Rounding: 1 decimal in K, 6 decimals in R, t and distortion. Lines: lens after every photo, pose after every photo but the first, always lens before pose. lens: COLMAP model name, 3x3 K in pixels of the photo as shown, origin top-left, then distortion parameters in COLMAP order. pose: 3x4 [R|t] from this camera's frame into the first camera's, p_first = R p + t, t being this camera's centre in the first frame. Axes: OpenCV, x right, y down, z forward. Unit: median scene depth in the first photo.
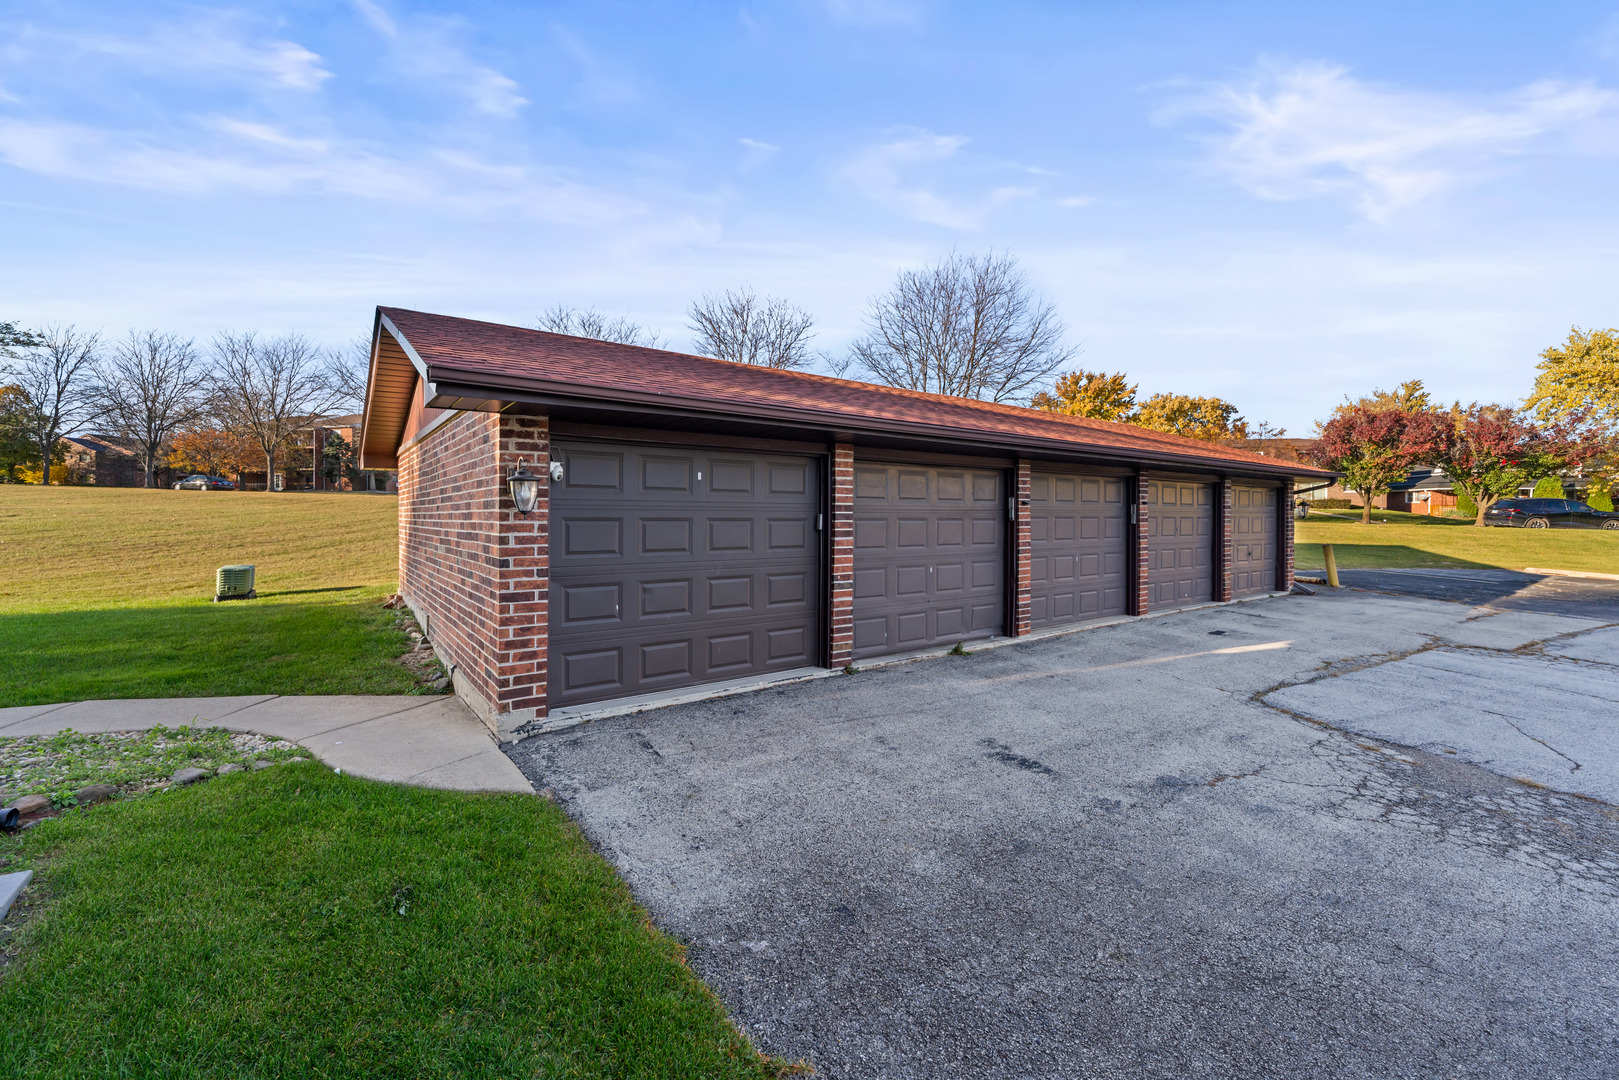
lens RADIAL K [[661.3, 0, 806.9], [0, 661.3, 538.1], [0, 0, 1]] dist [-0.001356, -0.000321]
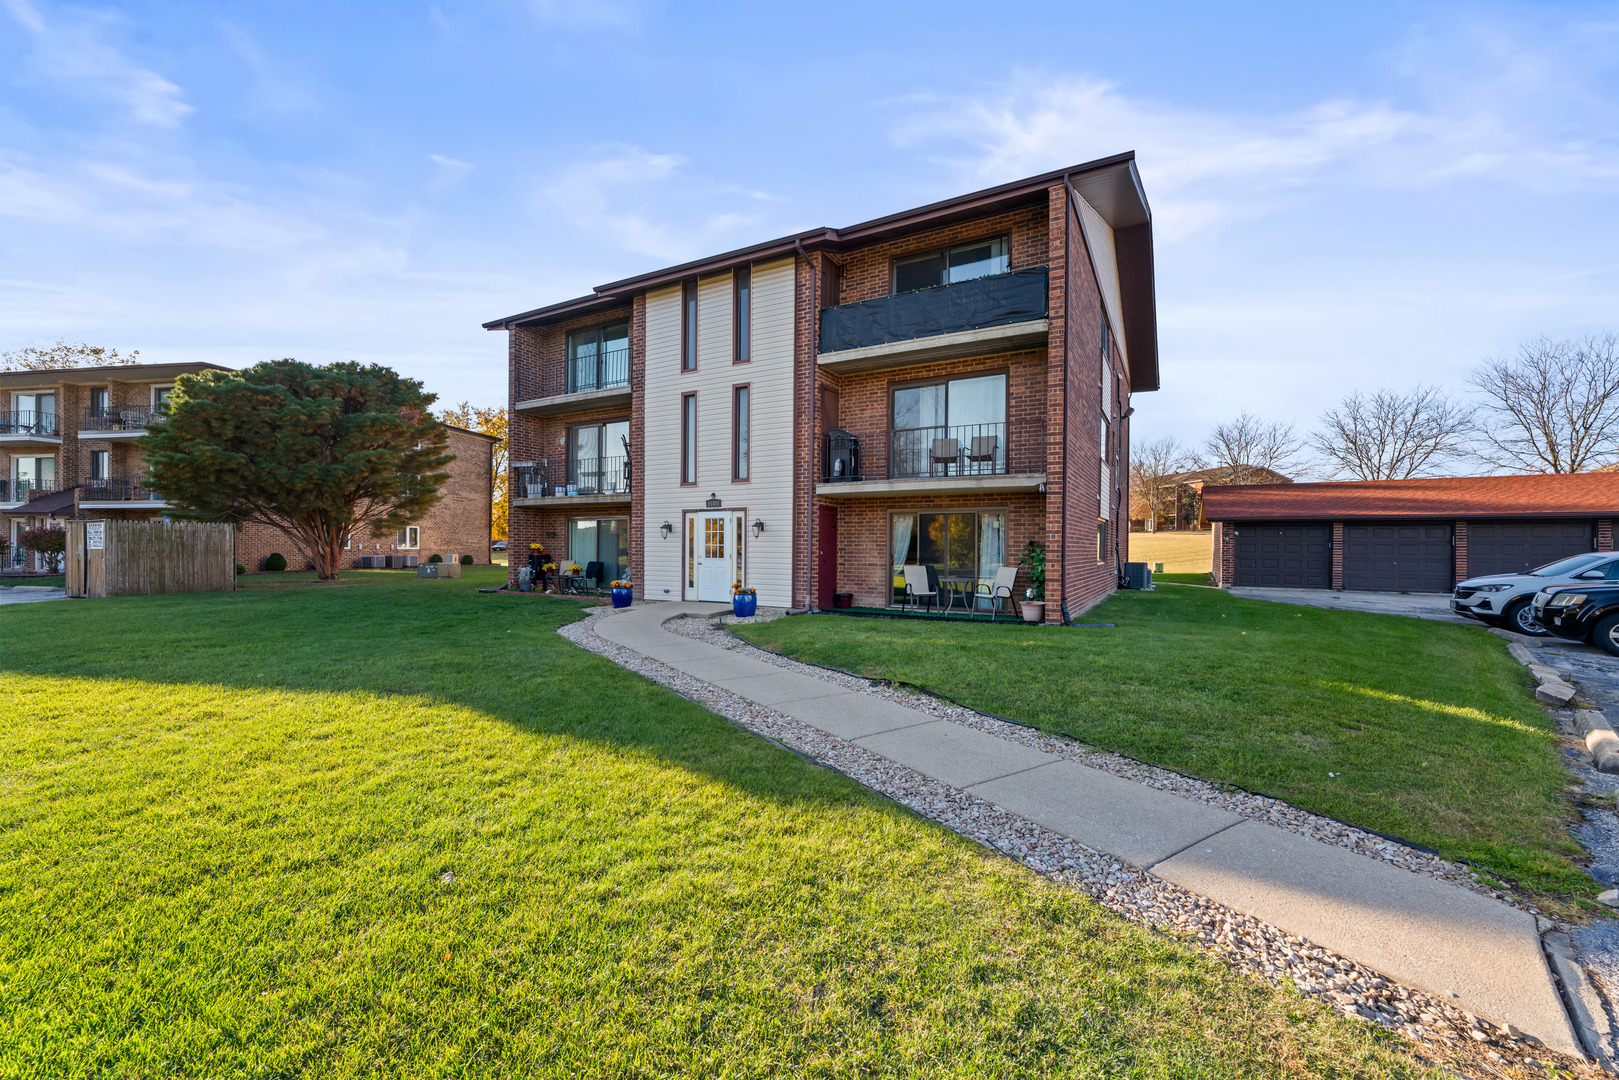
lens RADIAL K [[661.3, 0, 806.9], [0, 661.3, 538.1], [0, 0, 1]] dist [-0.001356, -0.000321]
pose [[0.413847, -0.018760, -0.910153, 1.502445], [-0.028729, 0.999021, -0.033654, 0.095891], [0.909893, 0.040075, 0.412902, -2.123666]]
